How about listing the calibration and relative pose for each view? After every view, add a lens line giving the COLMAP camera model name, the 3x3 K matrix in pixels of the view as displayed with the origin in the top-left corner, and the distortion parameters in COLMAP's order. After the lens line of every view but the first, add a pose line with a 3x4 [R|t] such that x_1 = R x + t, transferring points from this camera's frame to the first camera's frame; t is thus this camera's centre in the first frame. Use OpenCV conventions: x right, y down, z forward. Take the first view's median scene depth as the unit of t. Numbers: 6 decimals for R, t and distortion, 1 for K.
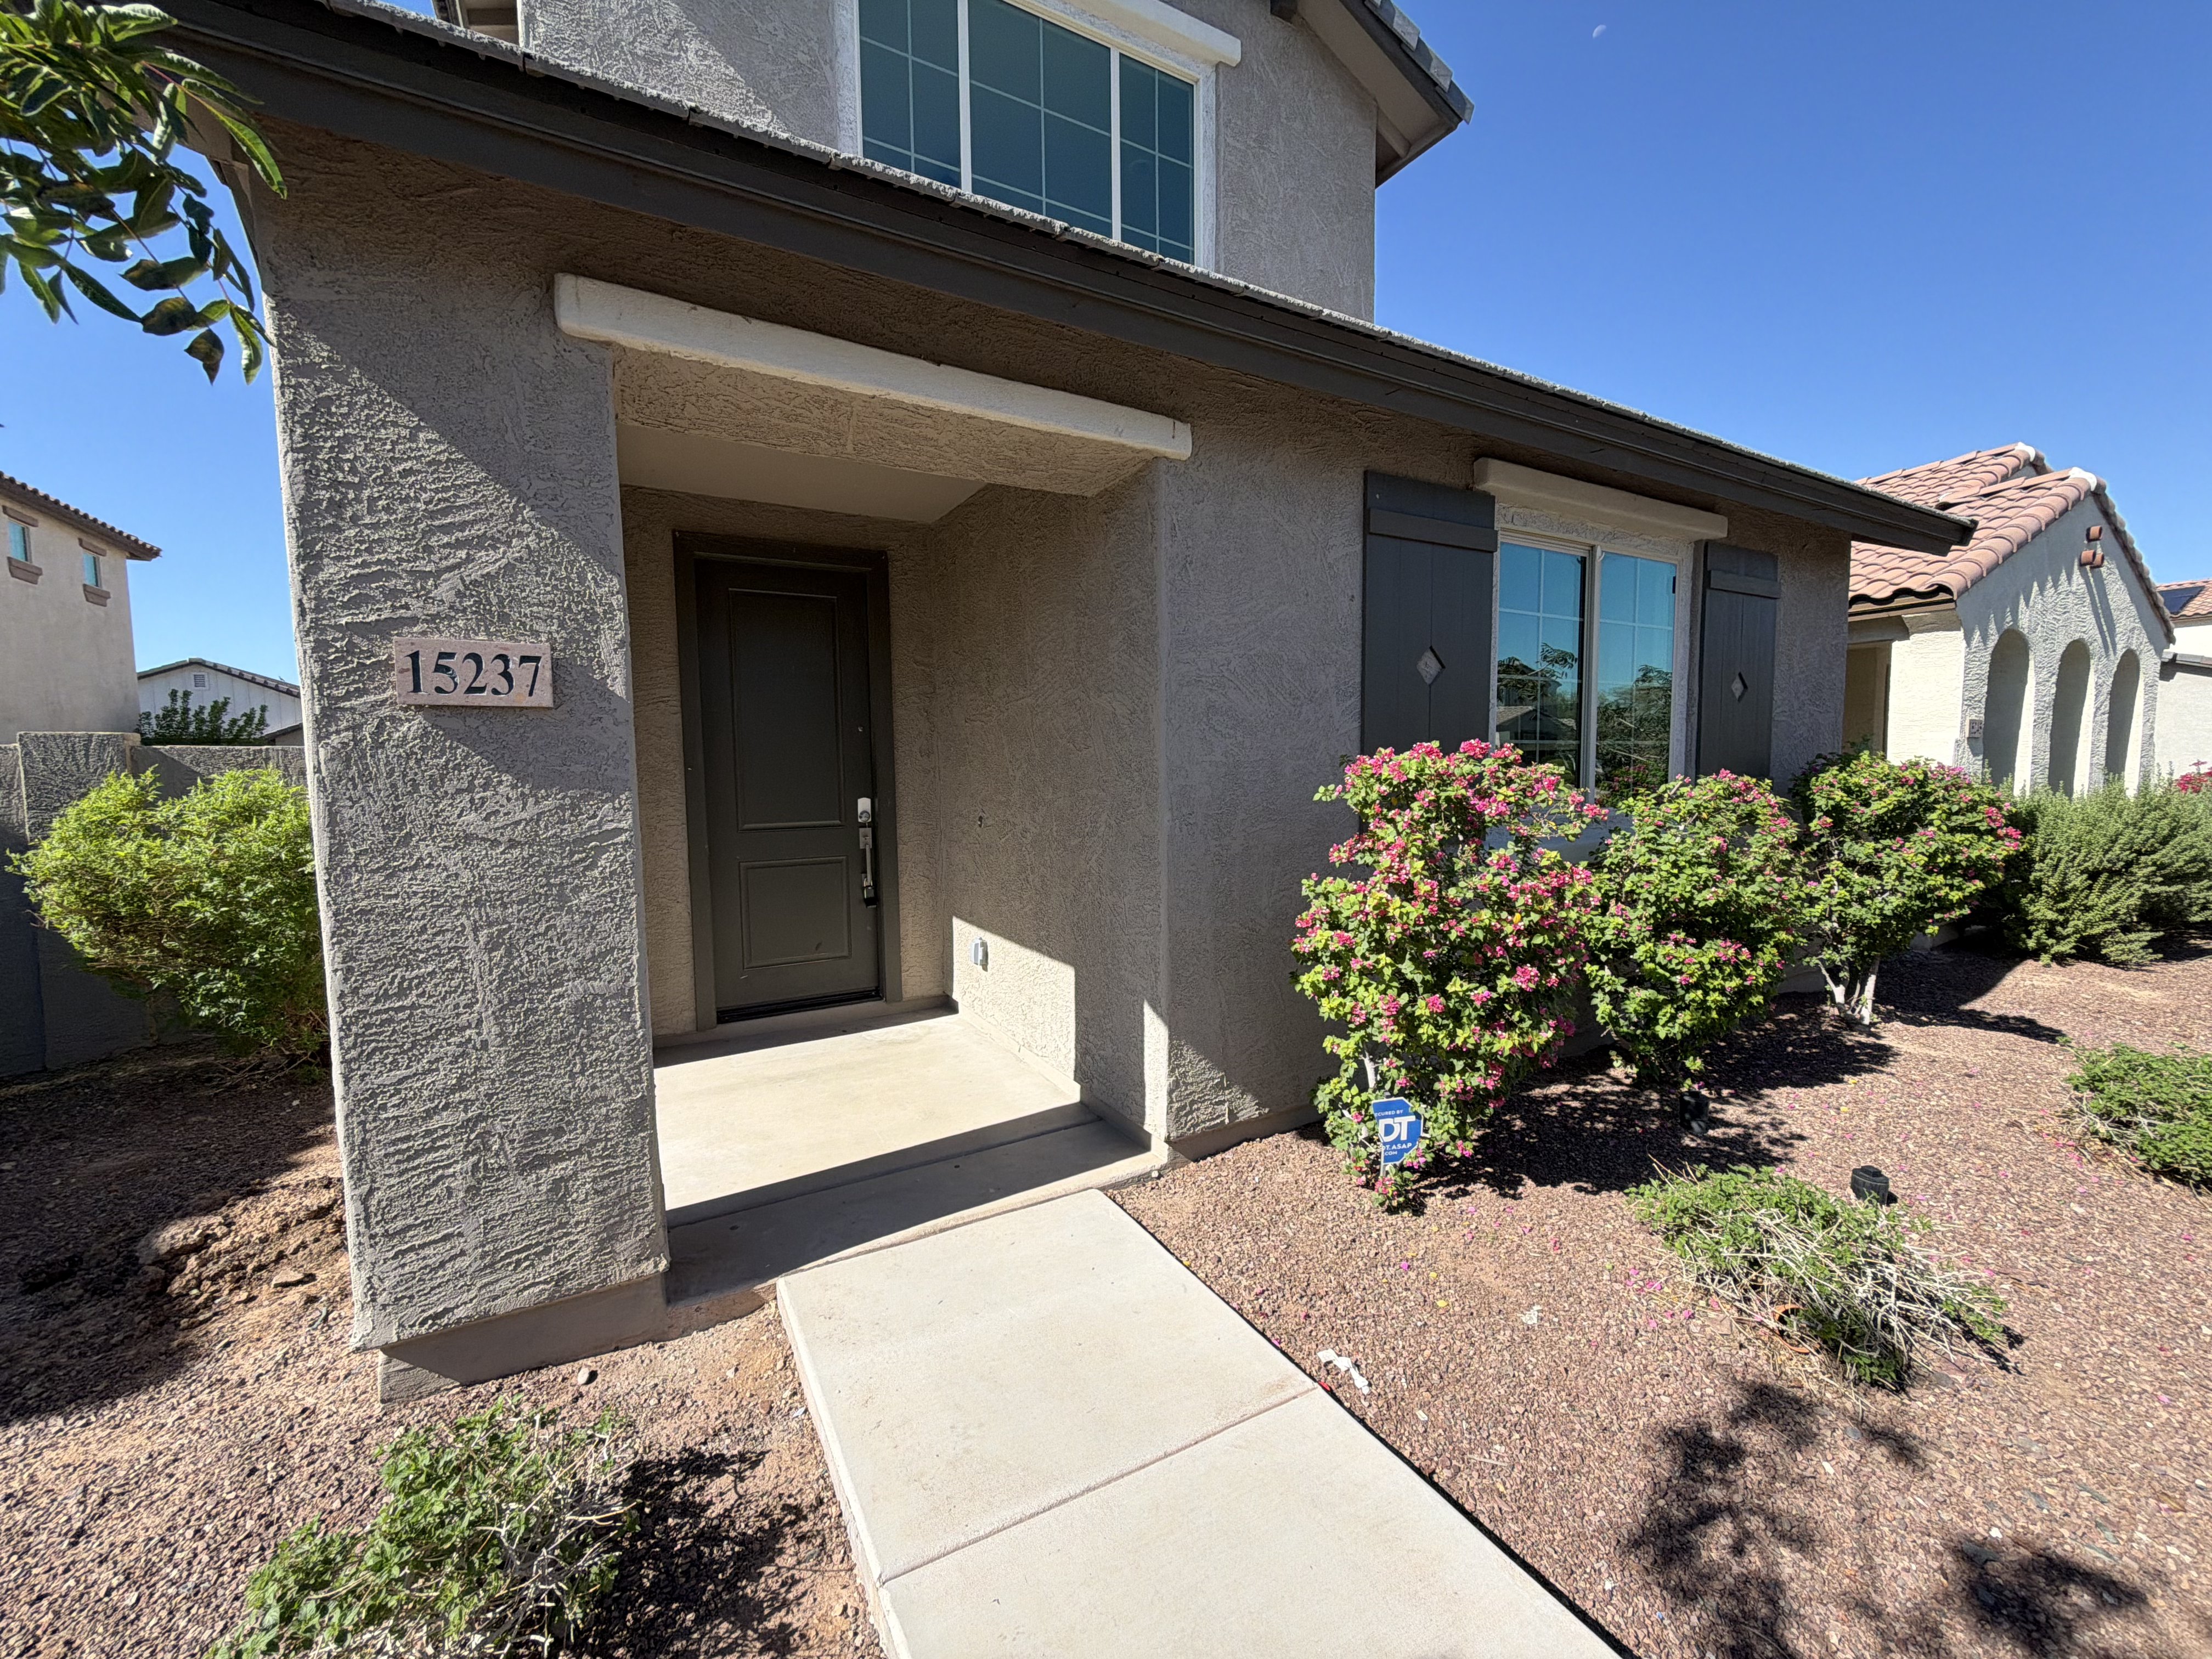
lens RADIAL K [[878.4, 0, 1109.0], [0, 878.4, 832.5], [0, 0, 1]] dist [-0.000704, -0.000367]
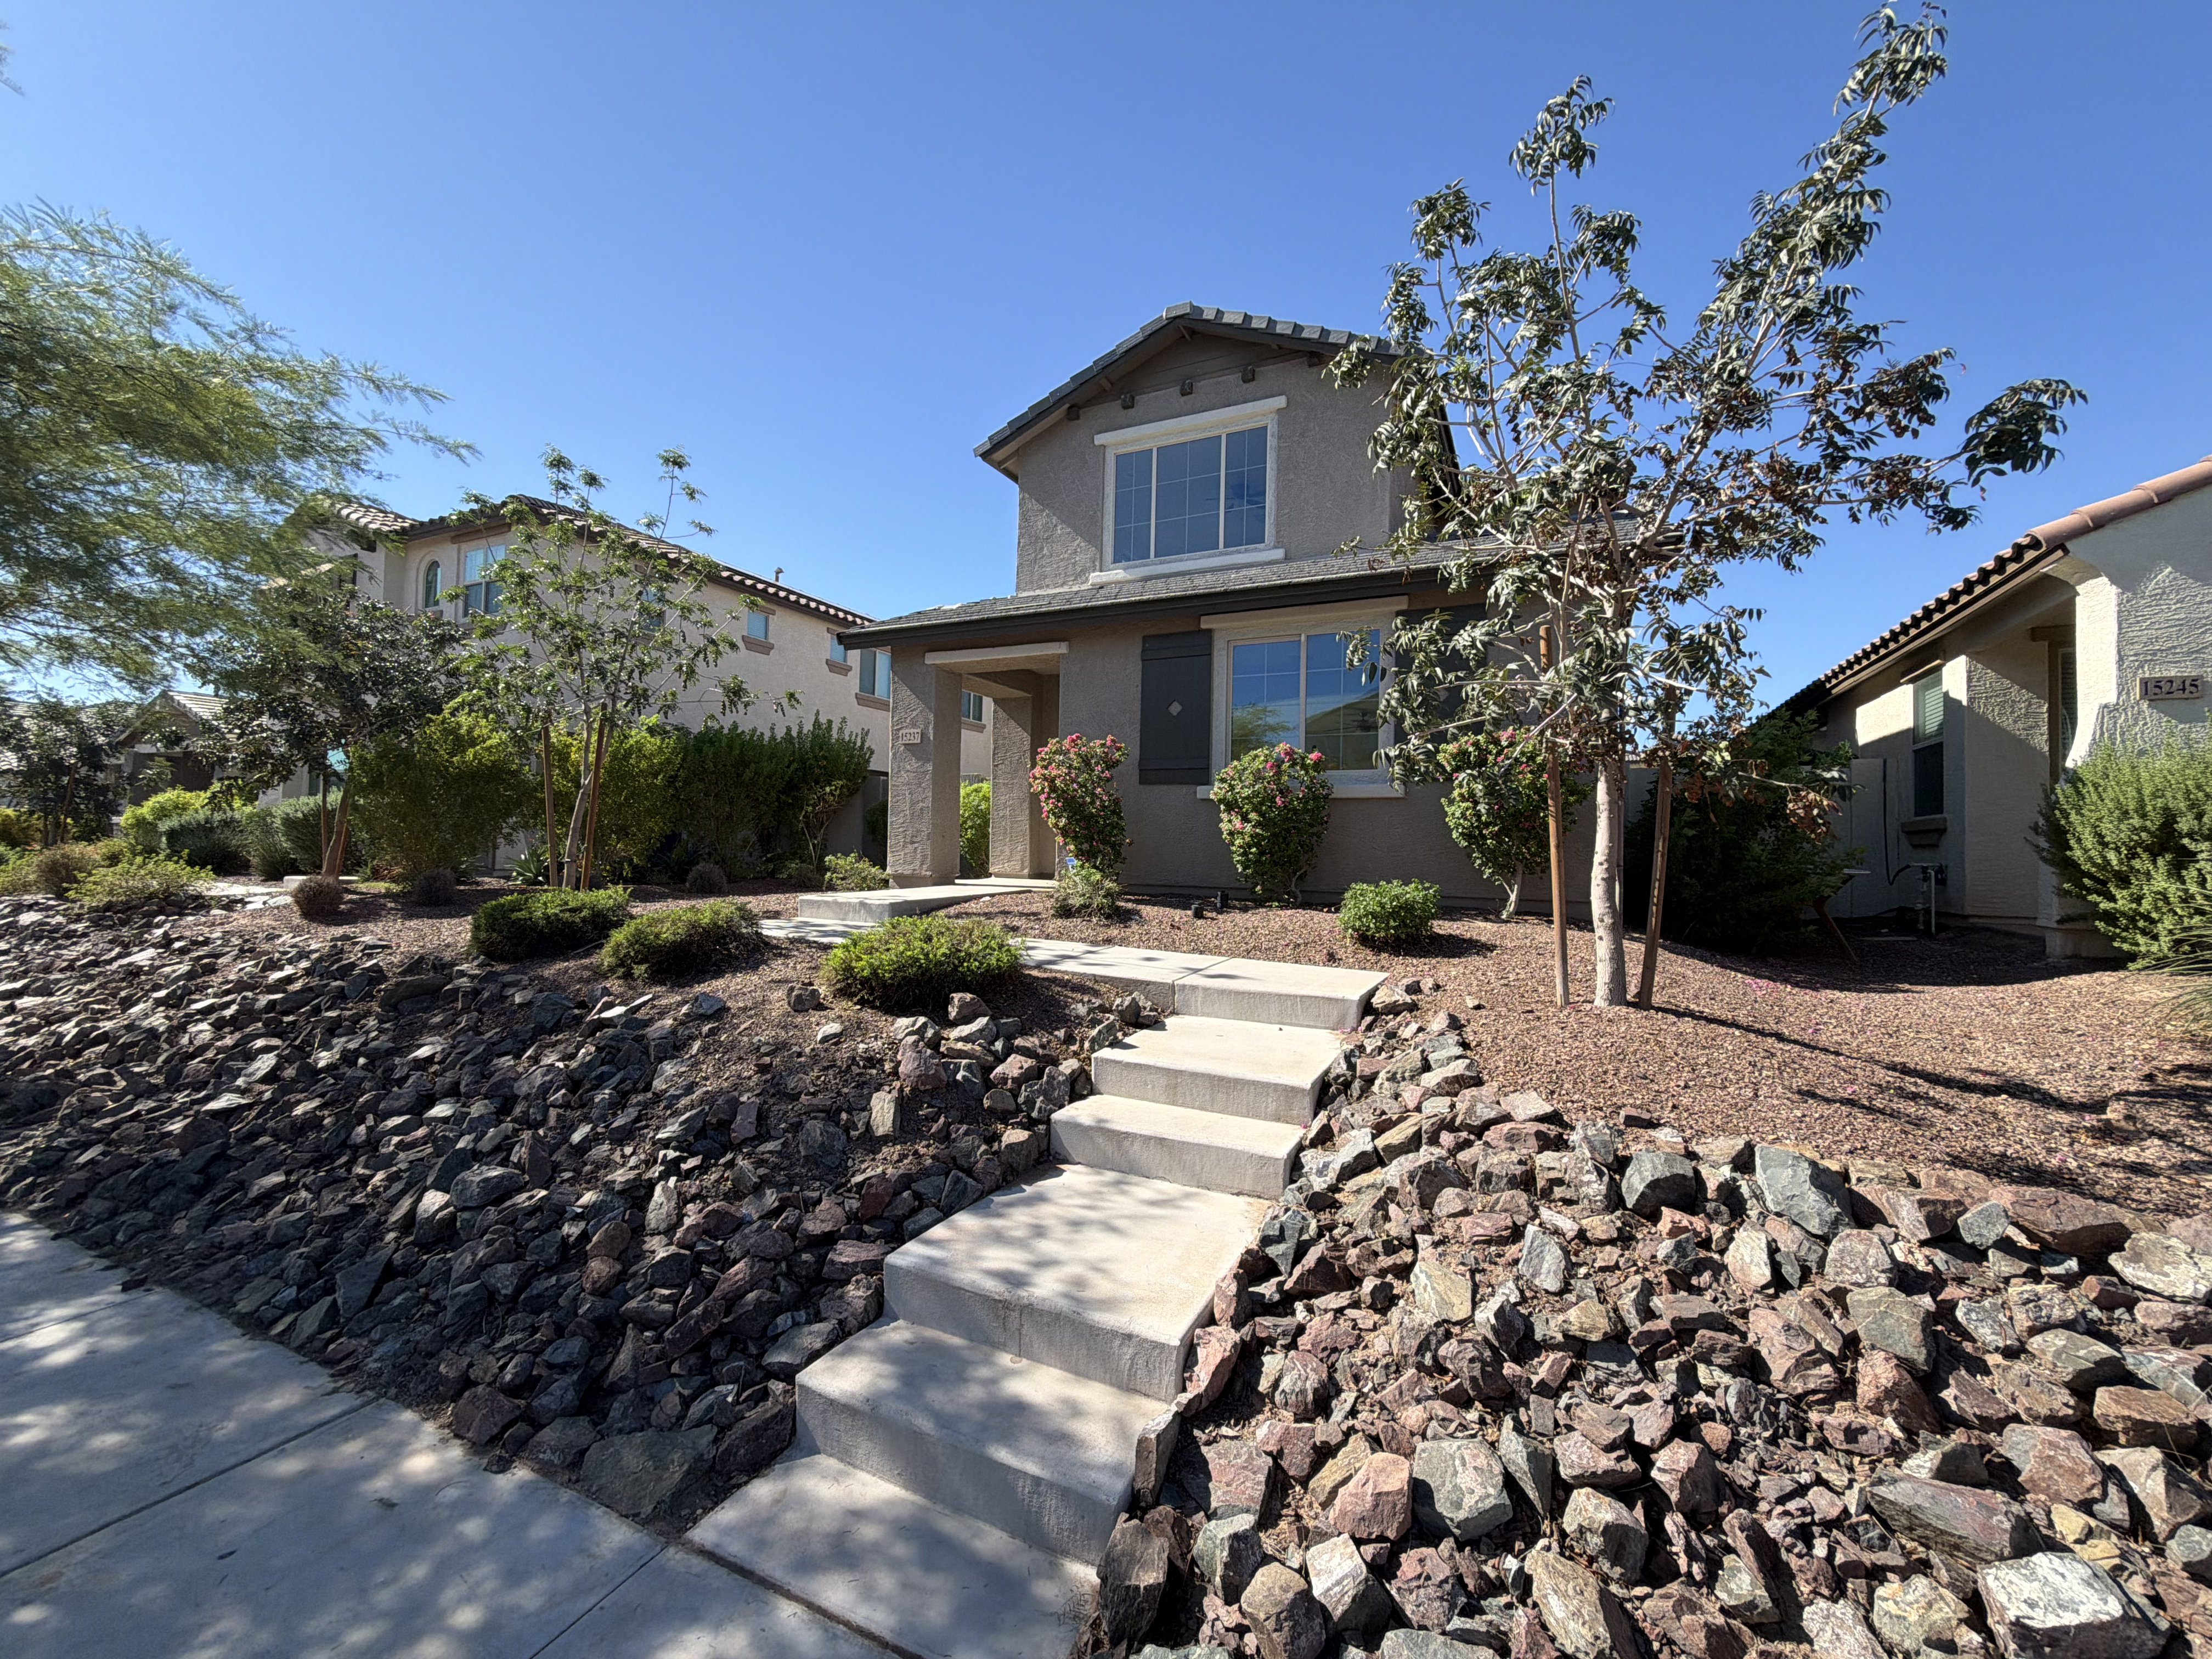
lens RADIAL K [[878.4, 0, 1109.0], [0, 878.4, 832.5], [0, 0, 1]] dist [-0.000704, -0.000367]
pose [[0.554404, 0.007931, -0.832210, 1.730652], [-0.094401, 0.994100, -0.053415, 0.223297], [0.826876, 0.108175, 0.551882, -0.323456]]
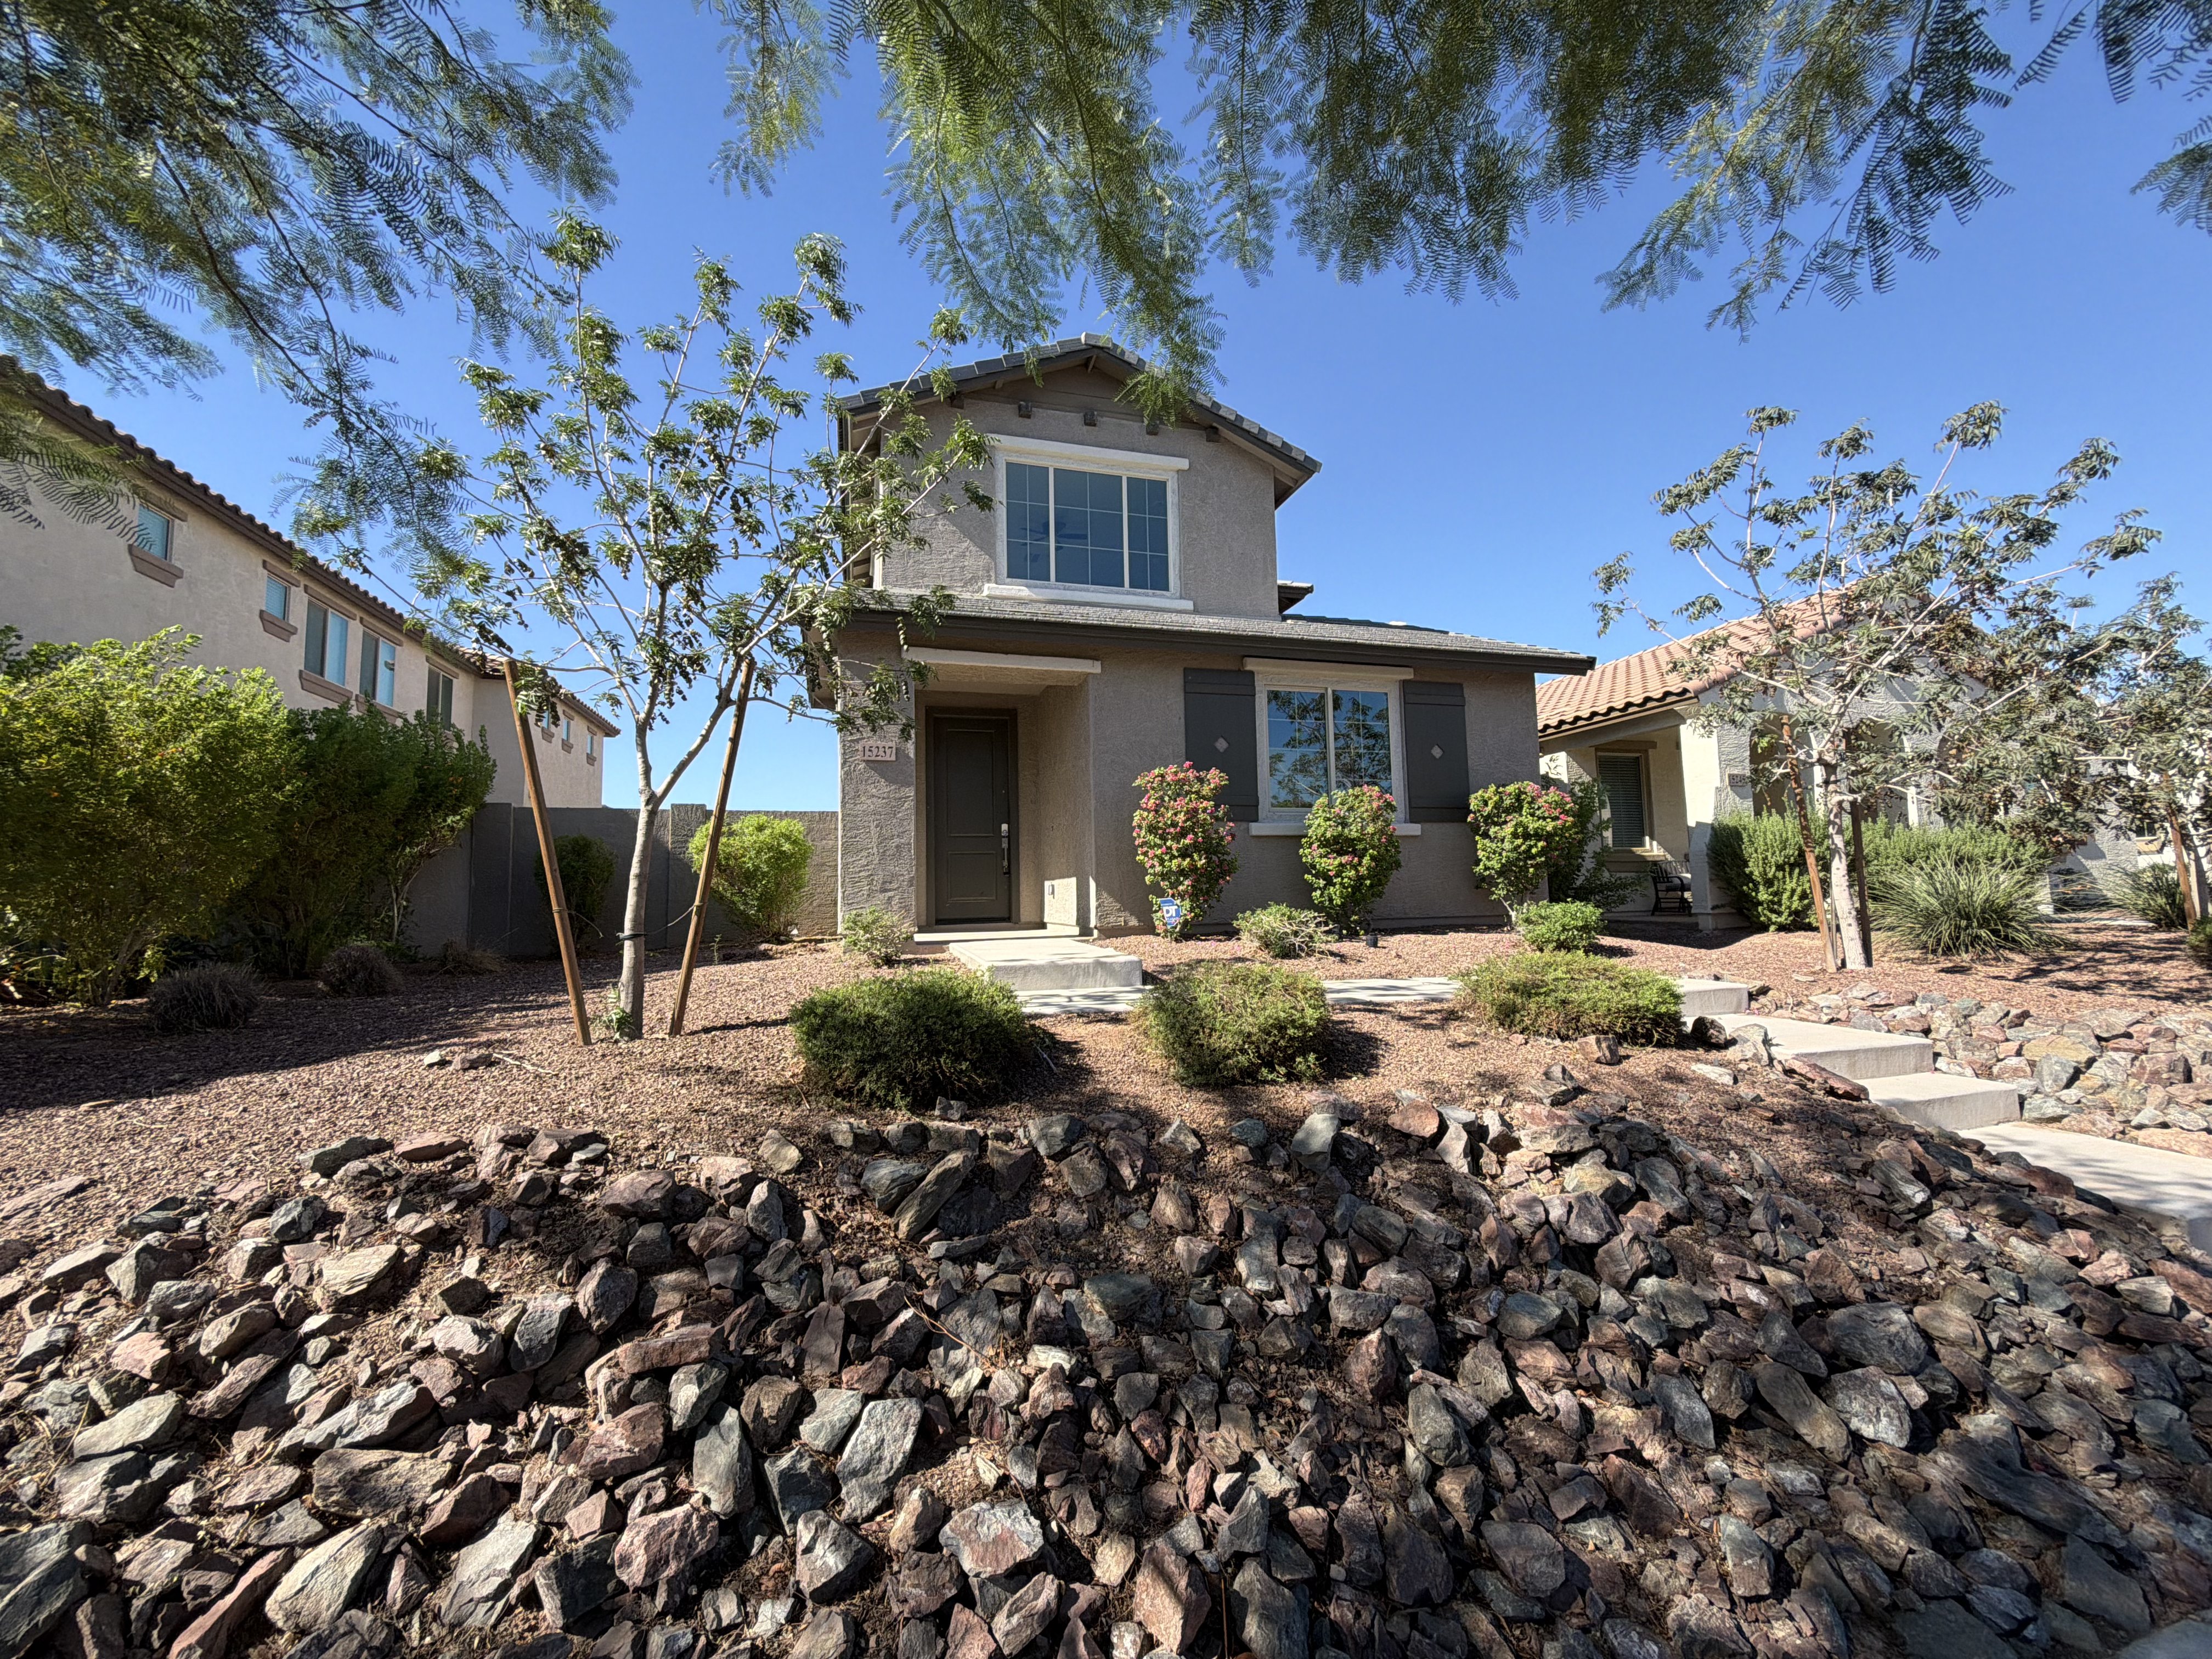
lens RADIAL K [[878.4, 0, 1109.0], [0, 878.4, 832.5], [0, 0, 1]] dist [-0.000704, -0.000367]
pose [[0.972909, -0.026620, -0.229651, 0.465164], [-0.008317, 0.988676, -0.149836, 0.306973], [0.231039, 0.147686, 0.961670, -0.998627]]
